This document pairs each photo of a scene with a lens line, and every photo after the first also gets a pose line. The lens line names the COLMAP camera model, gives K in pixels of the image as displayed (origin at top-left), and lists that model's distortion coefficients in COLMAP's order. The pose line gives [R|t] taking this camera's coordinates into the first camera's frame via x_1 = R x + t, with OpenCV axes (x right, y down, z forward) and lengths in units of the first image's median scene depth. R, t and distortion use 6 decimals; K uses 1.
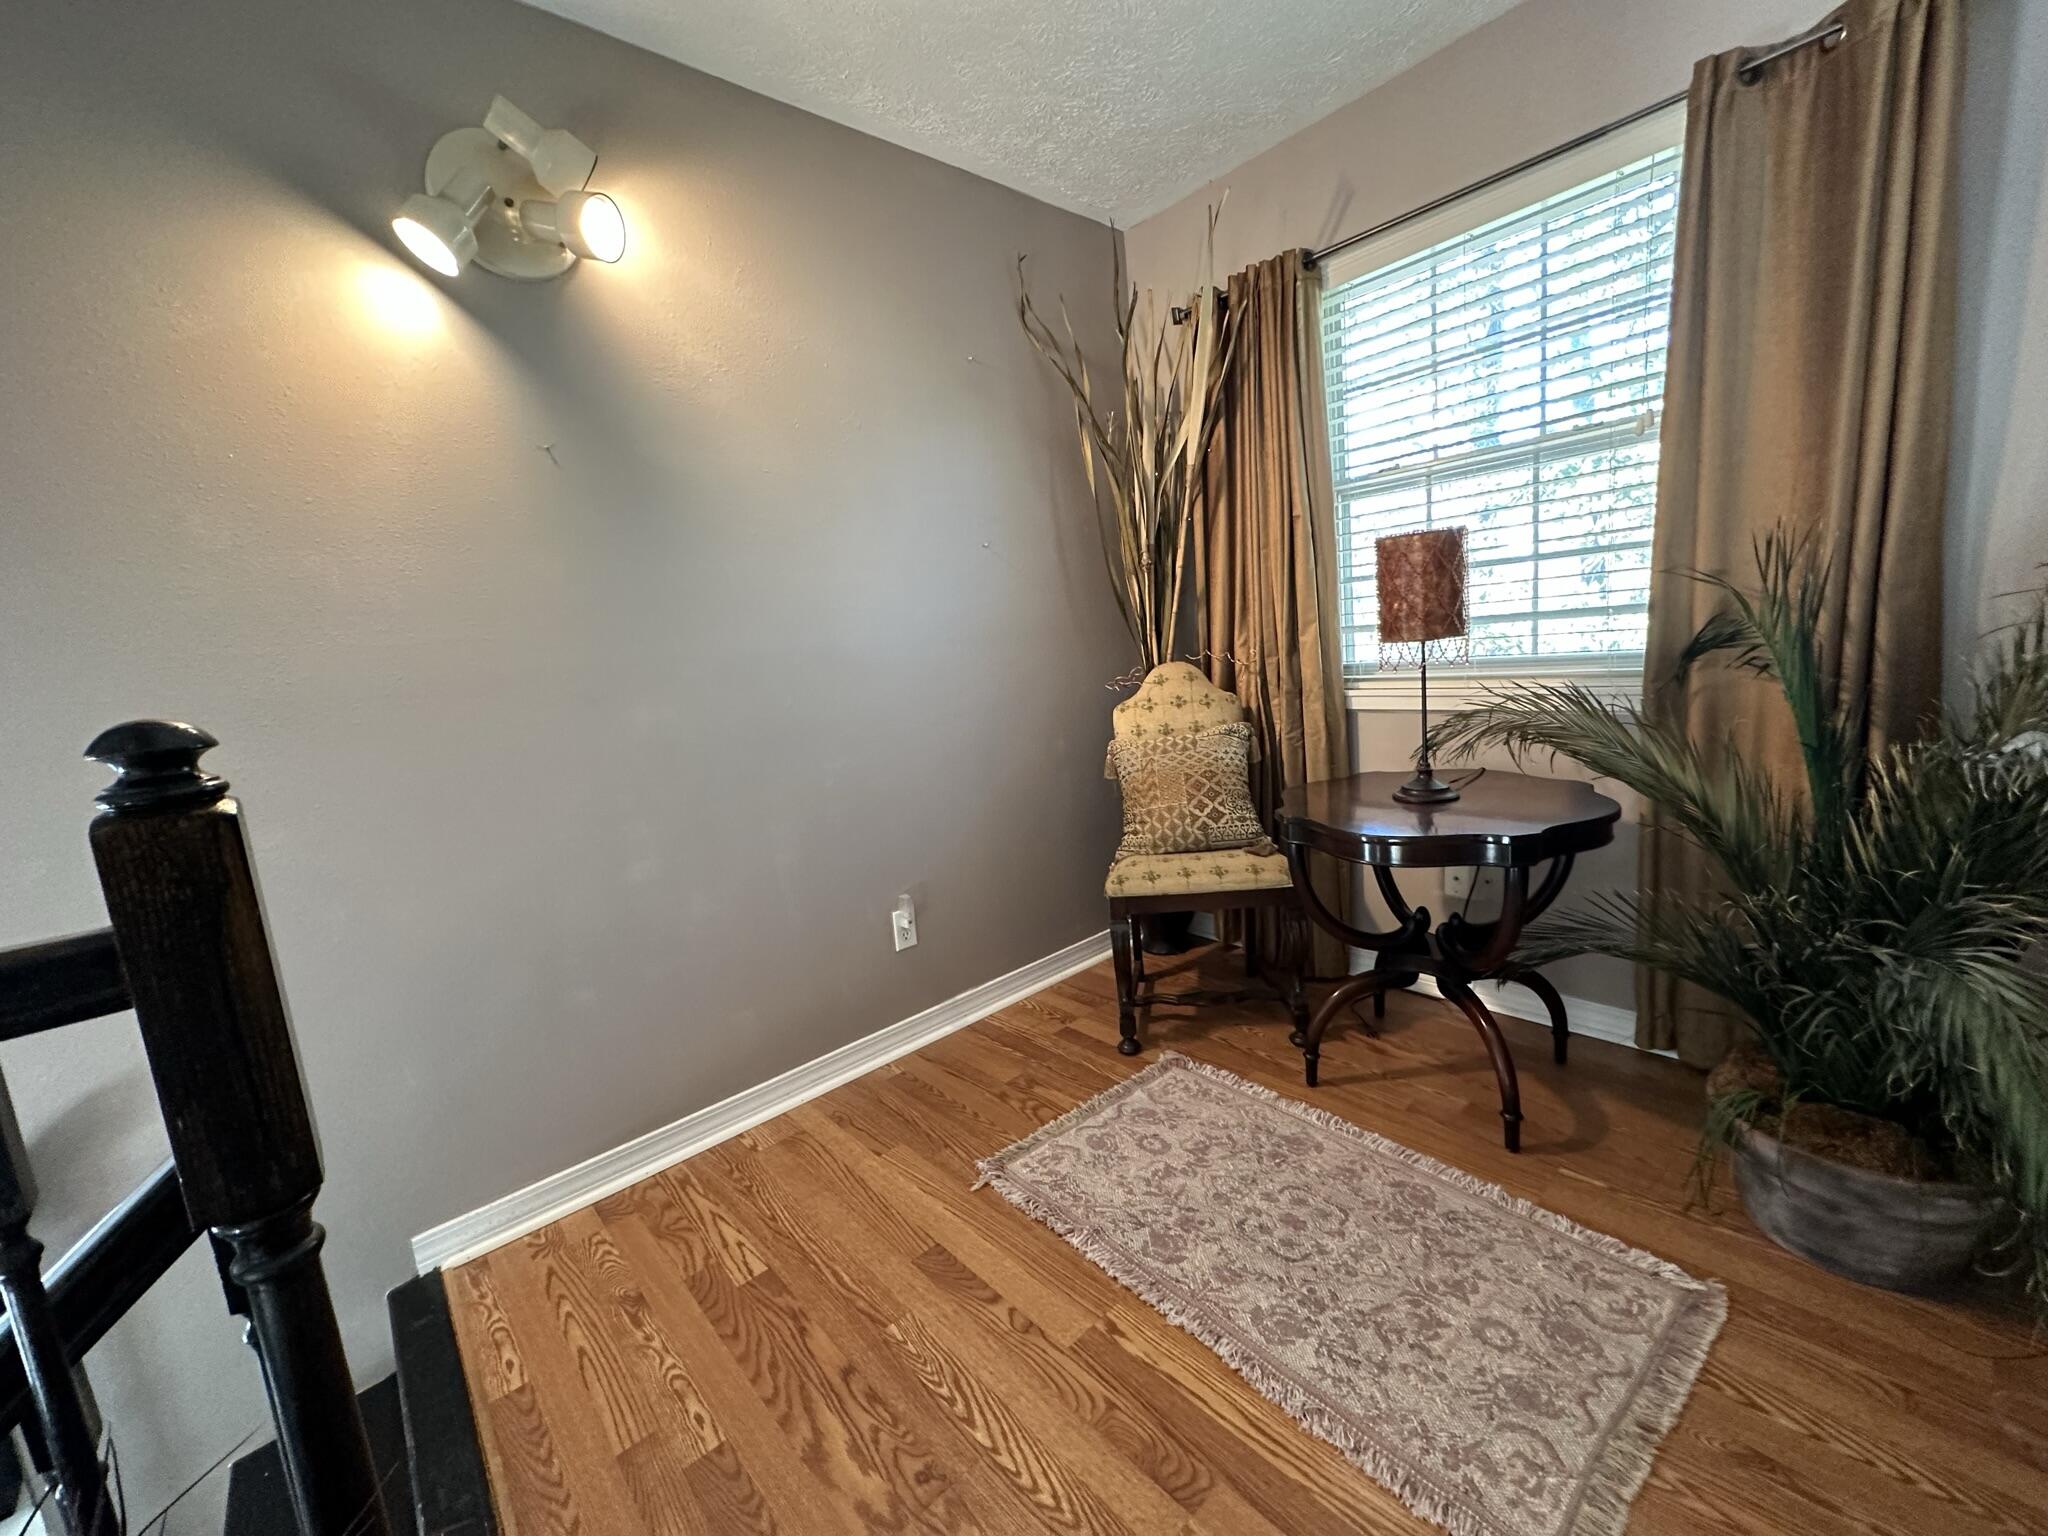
lens RADIAL K [[812.2, 0, 1021.6], [0, 812.2, 765.8], [0, 0, 1]] dist [0.001077, -0.001157]
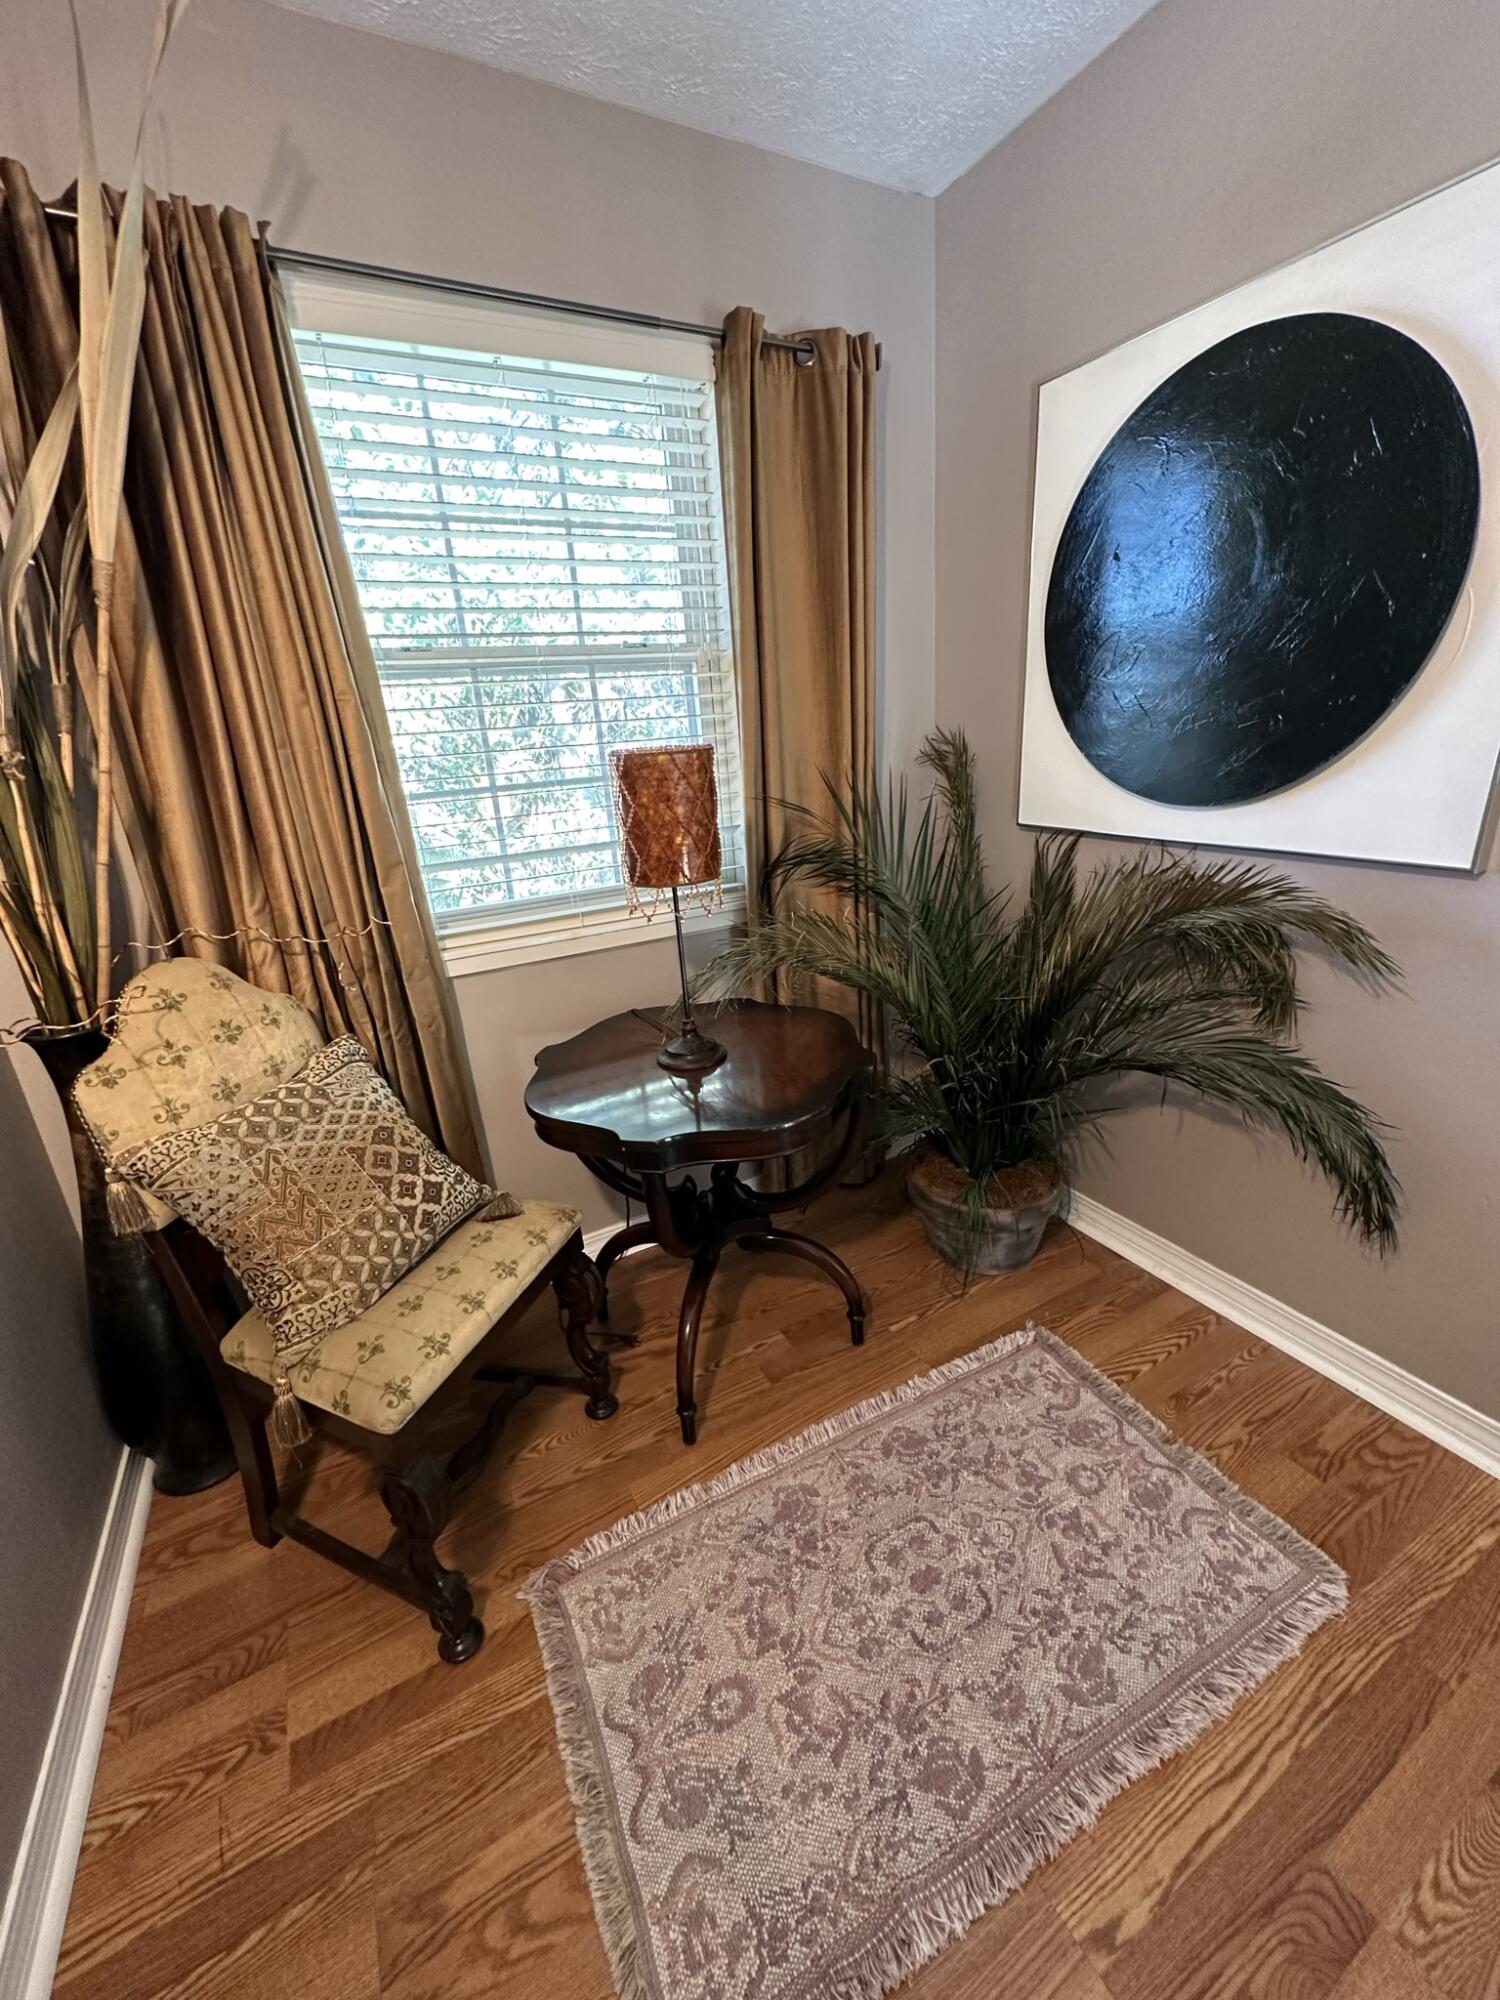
lens RADIAL K [[793.2, 0, 747.2], [0, 793.2, 1002.7], [0, 0, 1]] dist [0.001077, -0.001157]
pose [[0.229070, -0.234235, 0.944807, -0.293124], [0.202297, 0.960880, 0.189172, -0.174523], [-0.952157, 0.147798, 0.267494, 0.740076]]
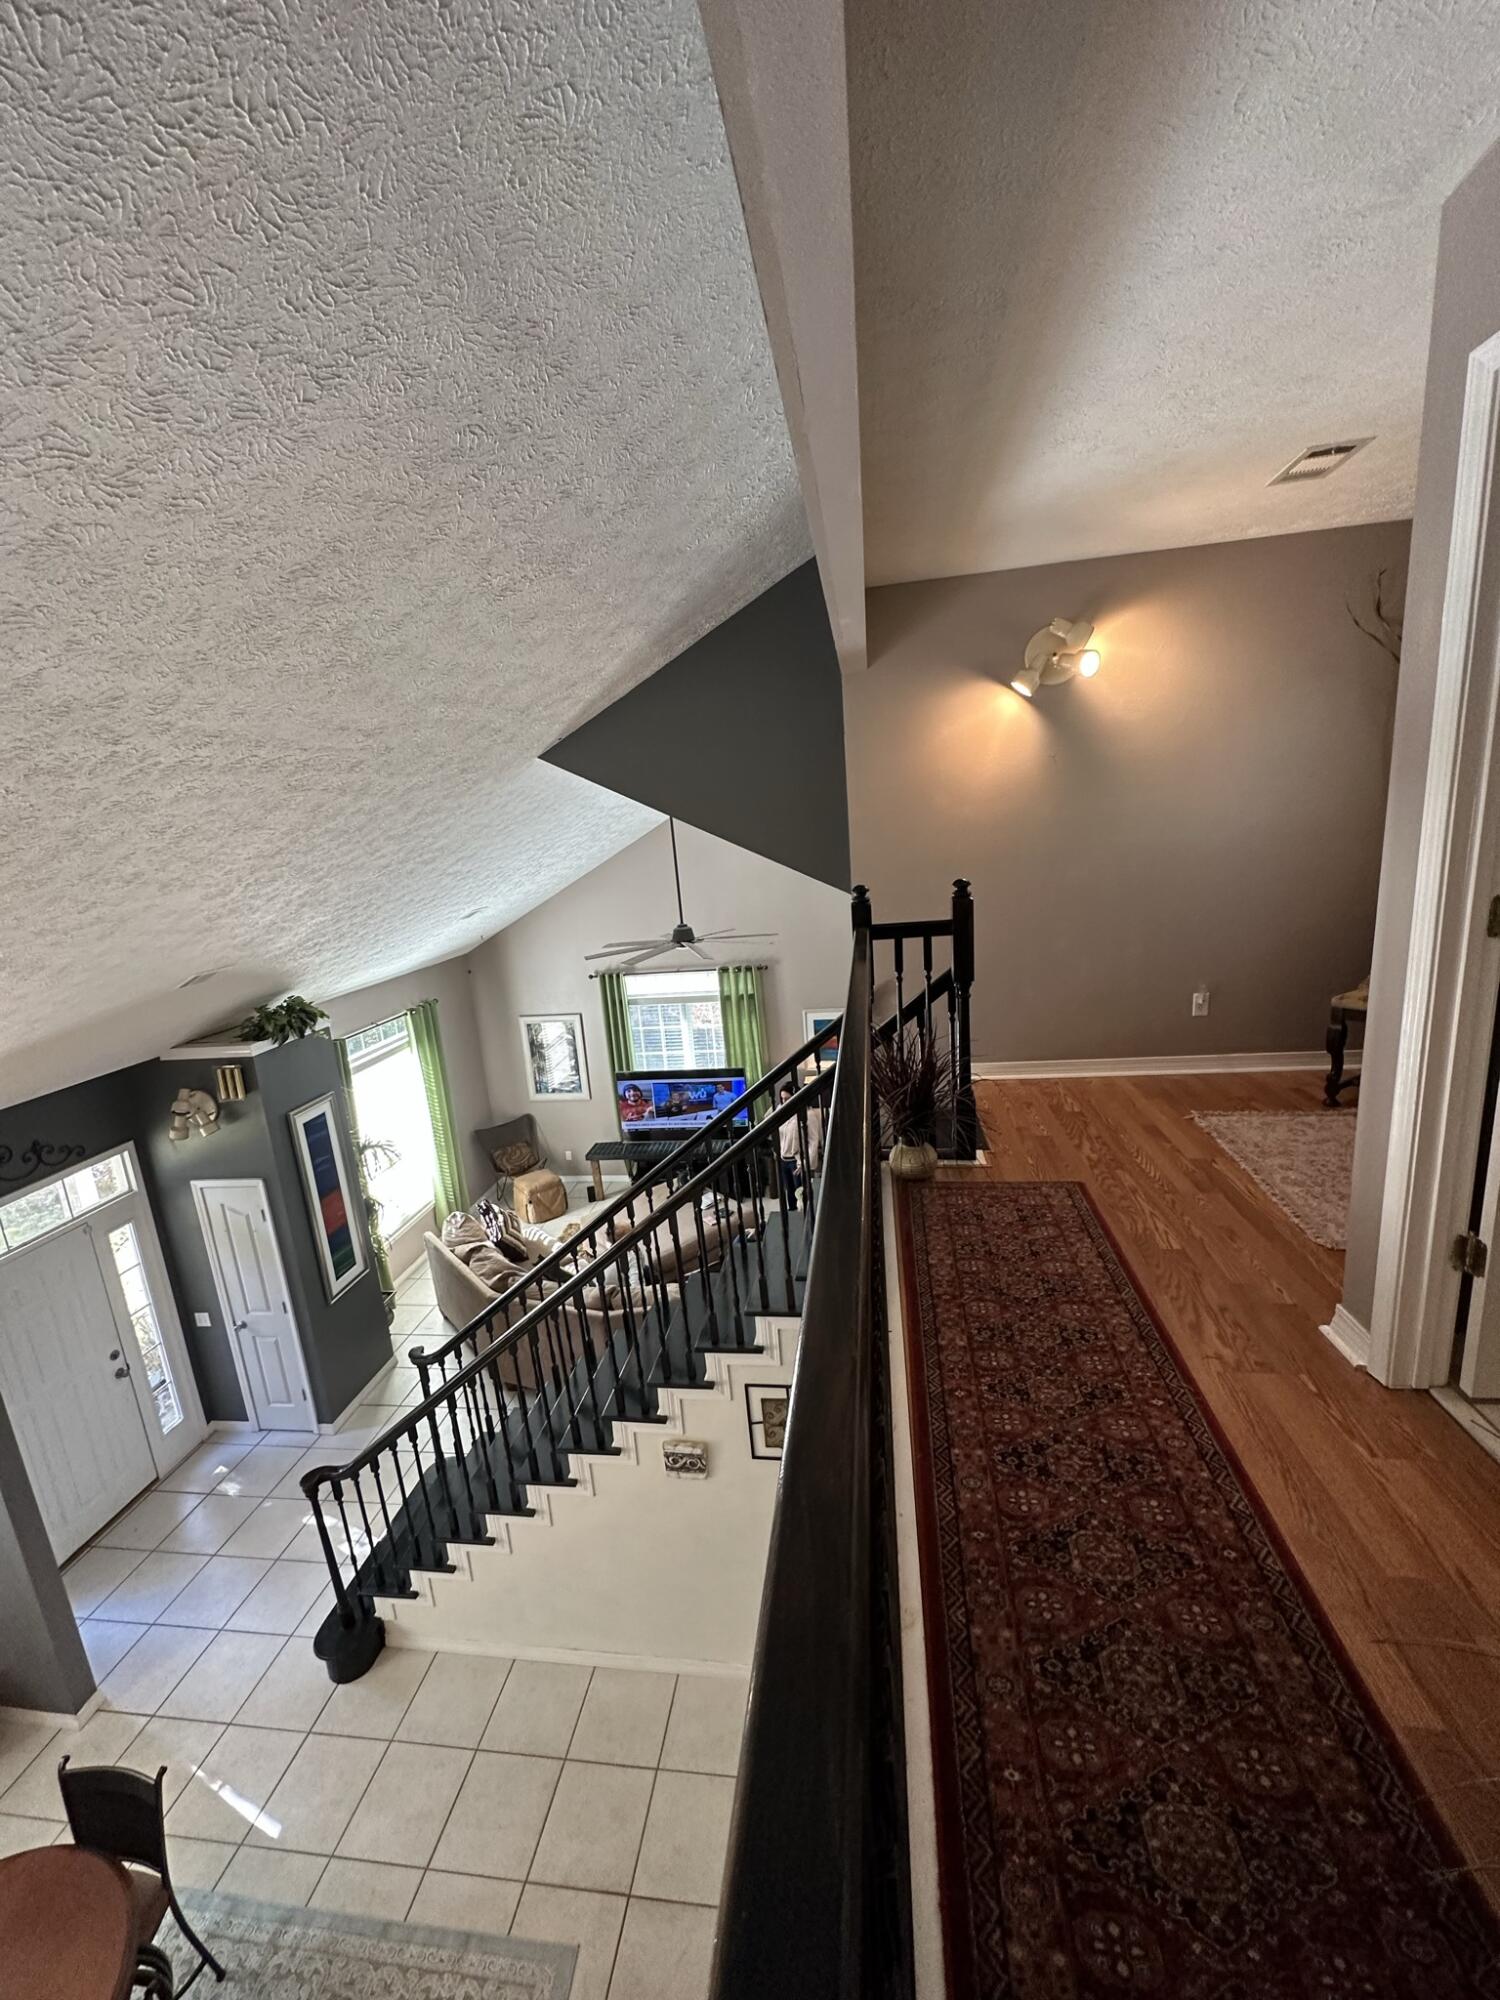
lens RADIAL K [[793.2, 0, 755.3], [0, 793.2, 998.3], [0, 0, 1]] dist [0.001077, -0.001157]
pose [[0.651300, 0.197679, -0.732620, 0.617560], [-0.099506, 0.979384, 0.175801, -0.023053], [0.752268, -0.041599, 0.657543, -1.085307]]
